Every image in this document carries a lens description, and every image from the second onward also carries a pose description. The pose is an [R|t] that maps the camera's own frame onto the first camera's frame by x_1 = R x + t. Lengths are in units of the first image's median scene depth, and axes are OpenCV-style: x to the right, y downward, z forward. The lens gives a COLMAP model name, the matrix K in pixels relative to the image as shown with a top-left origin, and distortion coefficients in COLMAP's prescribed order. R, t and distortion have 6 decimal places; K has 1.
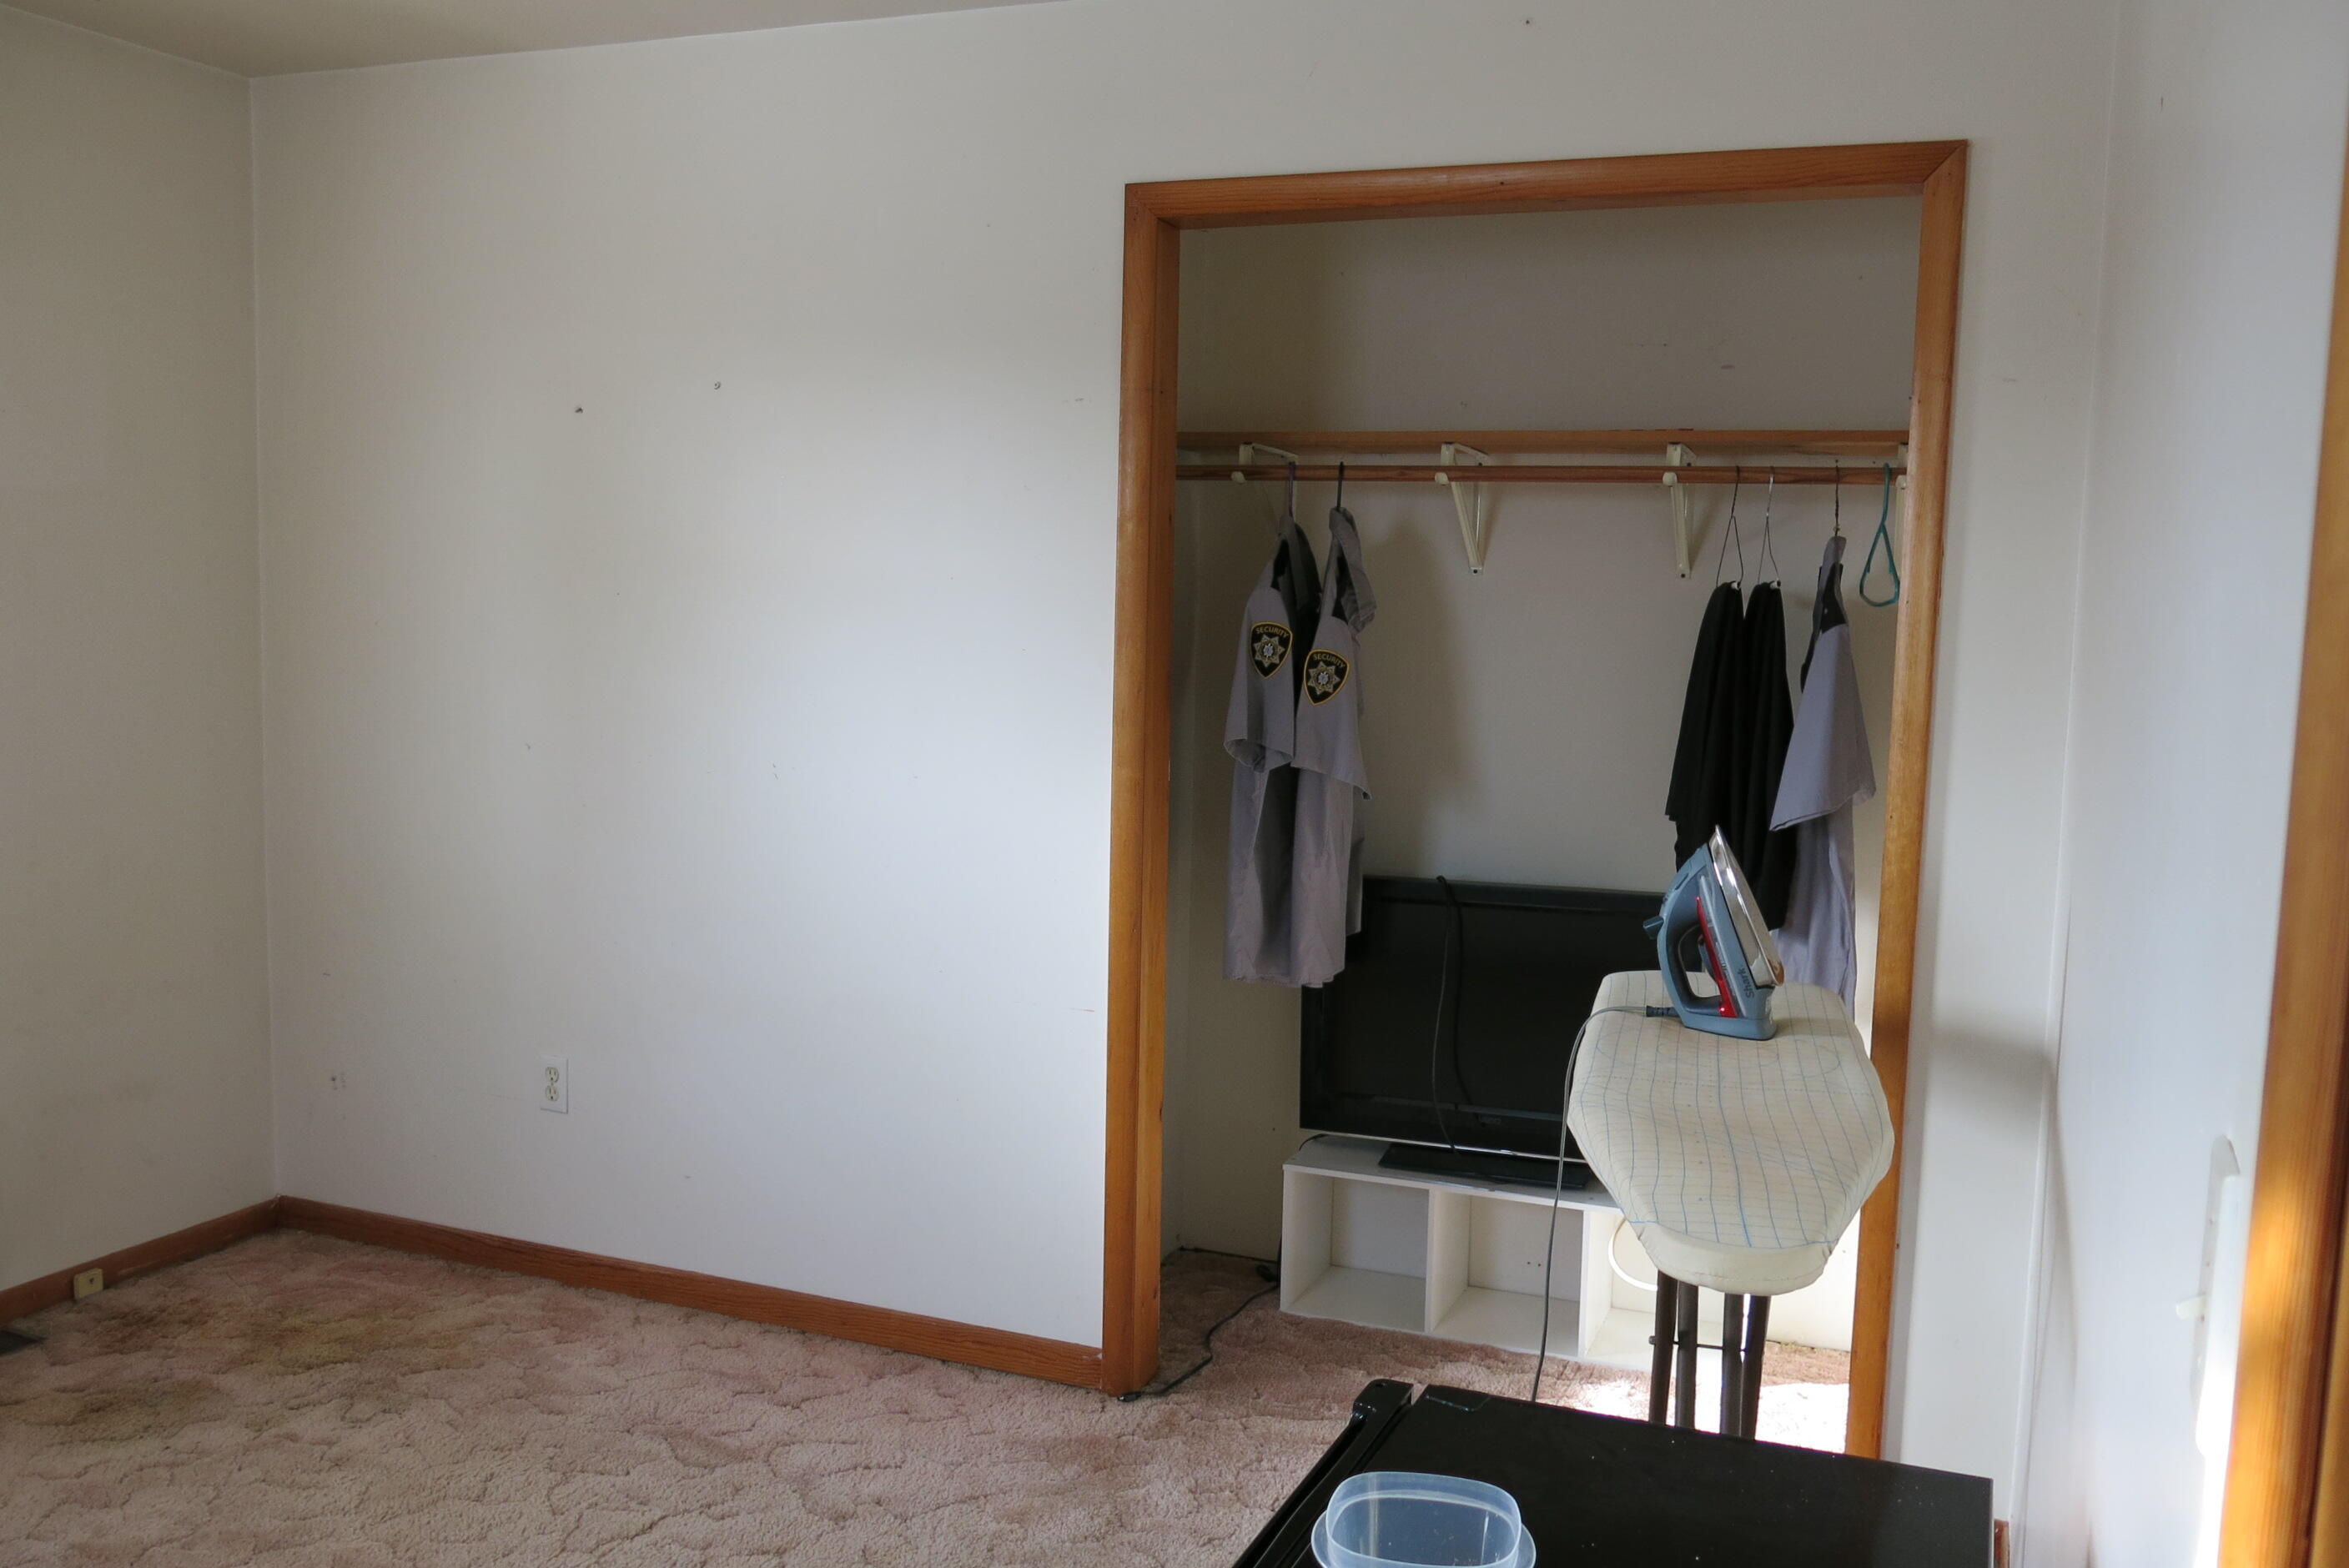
lens RADIAL K [[1967.7, 0, 1171.0], [0, 1967.7, 785.3], [0, 0, 1]] dist [-0.030085, 0.016297]
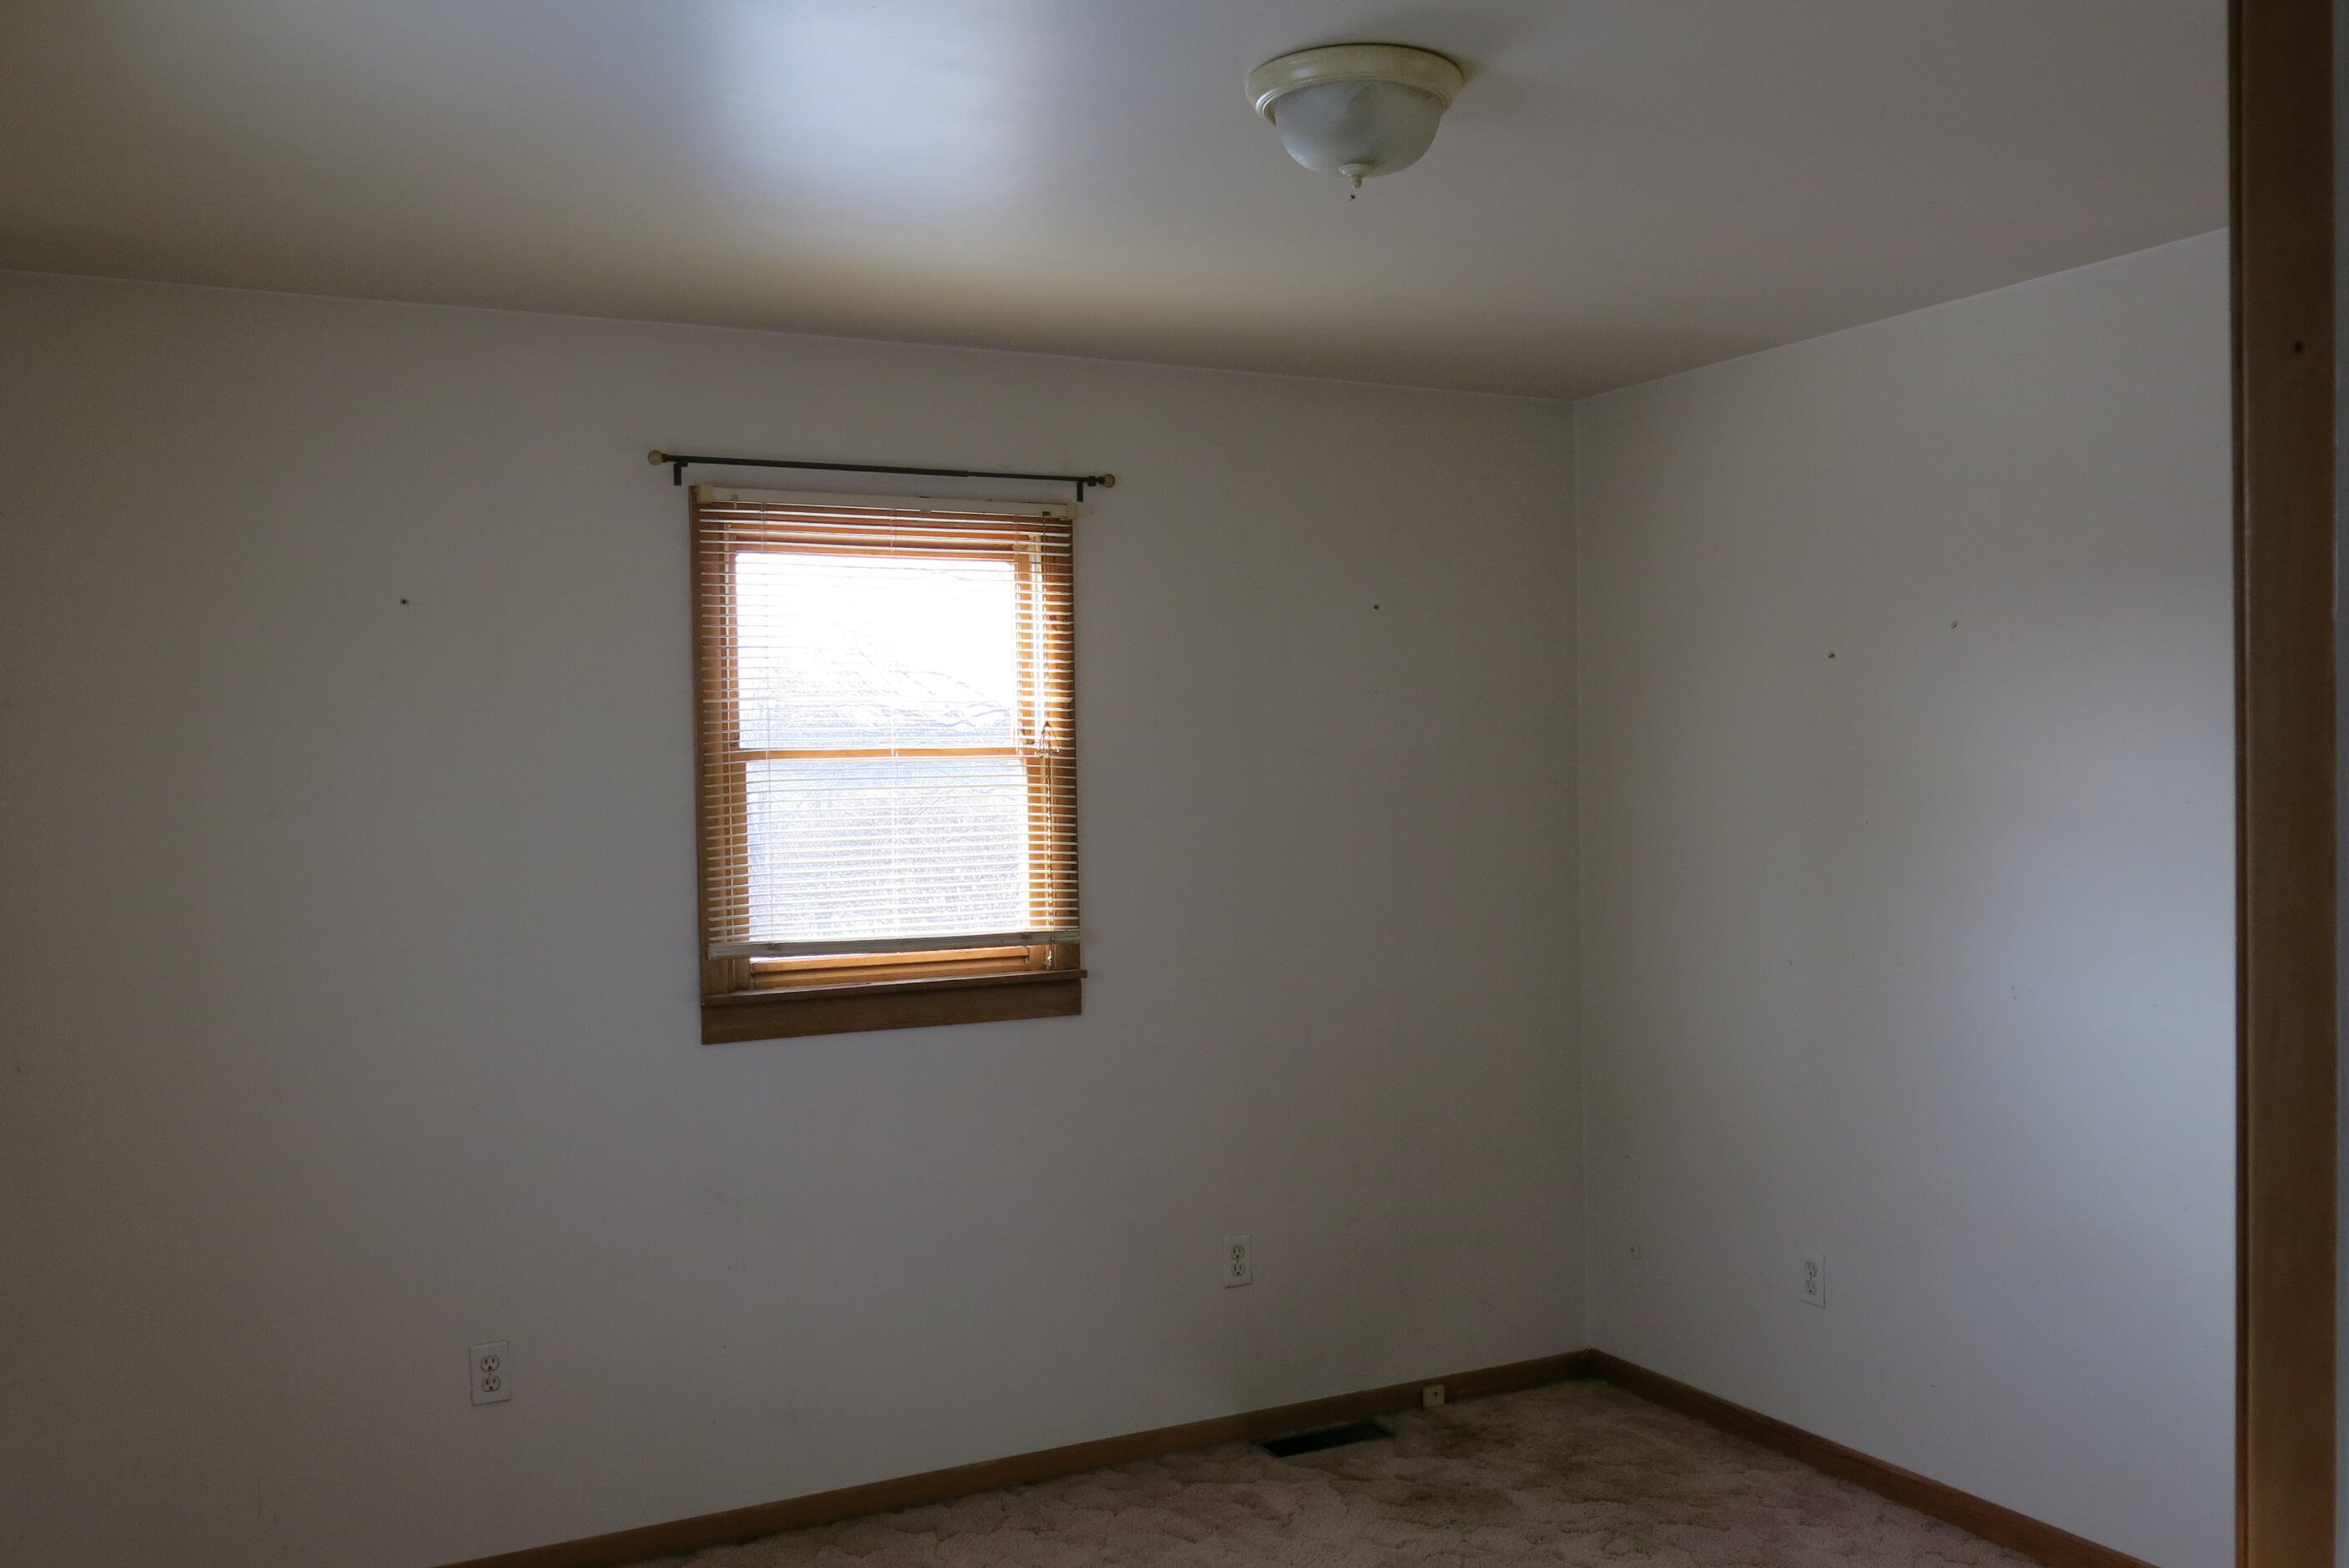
lens RADIAL K [[1967.7, 0, 1179.4], [0, 1967.7, 787.9], [0, 0, 1]] dist [-0.030085, 0.016297]
pose [[0.753346, -0.033485, -0.656771, 0.145783], [-0.031954, 0.995659, -0.087415, -0.010685], [0.656847, 0.086840, 0.749006, -0.055689]]
